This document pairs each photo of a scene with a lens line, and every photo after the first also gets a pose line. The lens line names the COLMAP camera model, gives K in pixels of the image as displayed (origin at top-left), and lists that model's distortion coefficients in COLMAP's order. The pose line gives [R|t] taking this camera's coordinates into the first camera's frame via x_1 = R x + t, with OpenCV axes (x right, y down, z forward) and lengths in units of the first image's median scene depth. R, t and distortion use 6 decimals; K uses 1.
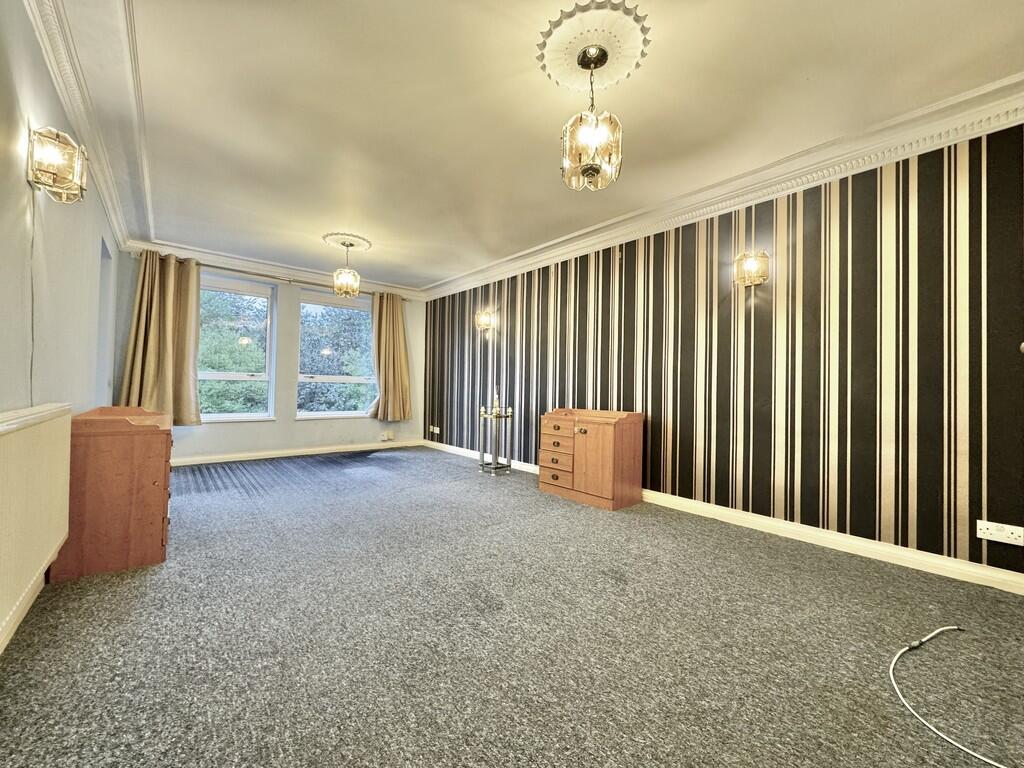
lens RADIAL K [[407.0, 0, 512.3], [0, 407.0, 383.0], [0, 0, 1]] dist [-0.003366, 0.000068]
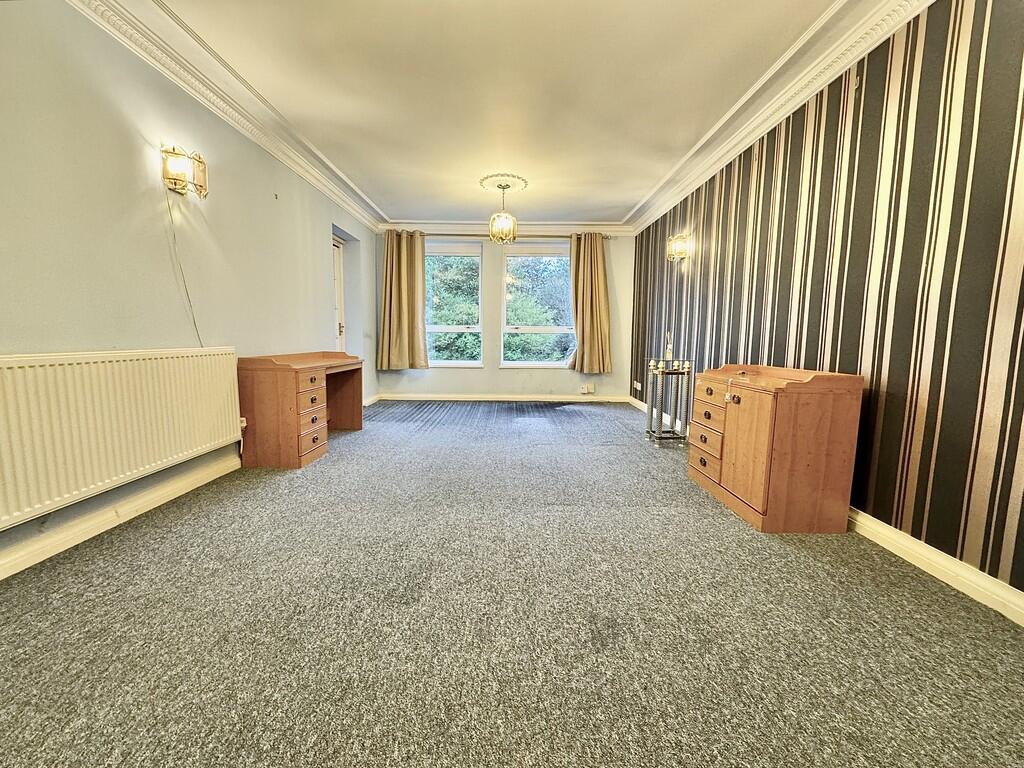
lens RADIAL K [[413.4, 0, 512.0], [0, 413.4, 384.0], [0, 0, 1]] dist [-0.003985, -0.000261]
pose [[0.763620, 0.062454, -0.642638, 0.288255], [0.012067, 0.993757, 0.110915, 0.015537], [0.645553, -0.092451, 0.758099, 0.254965]]
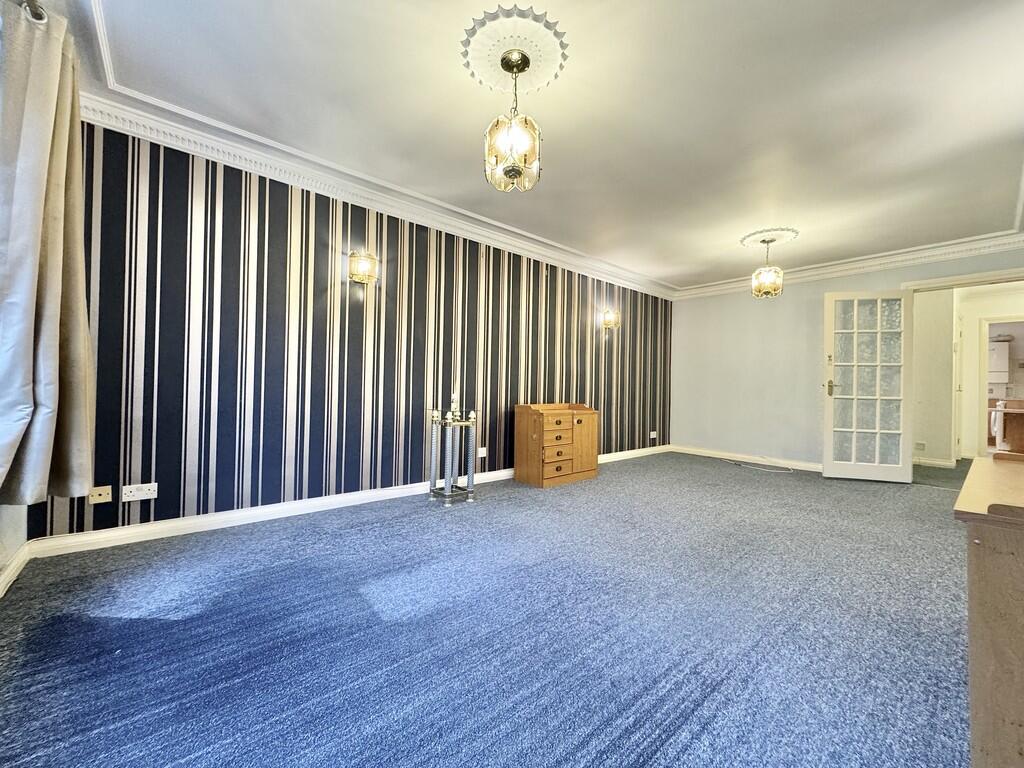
lens RADIAL K [[413.5, 0, 509.8], [0, 413.5, 380.4], [0, 0, 1]] dist [0.003188, 0.000101]
pose [[-0.006282, -0.008937, 0.999940, -0.939375], [-0.038056, 0.999238, 0.008692, -0.005757], [-0.999256, -0.037999, -0.006618, 1.095250]]
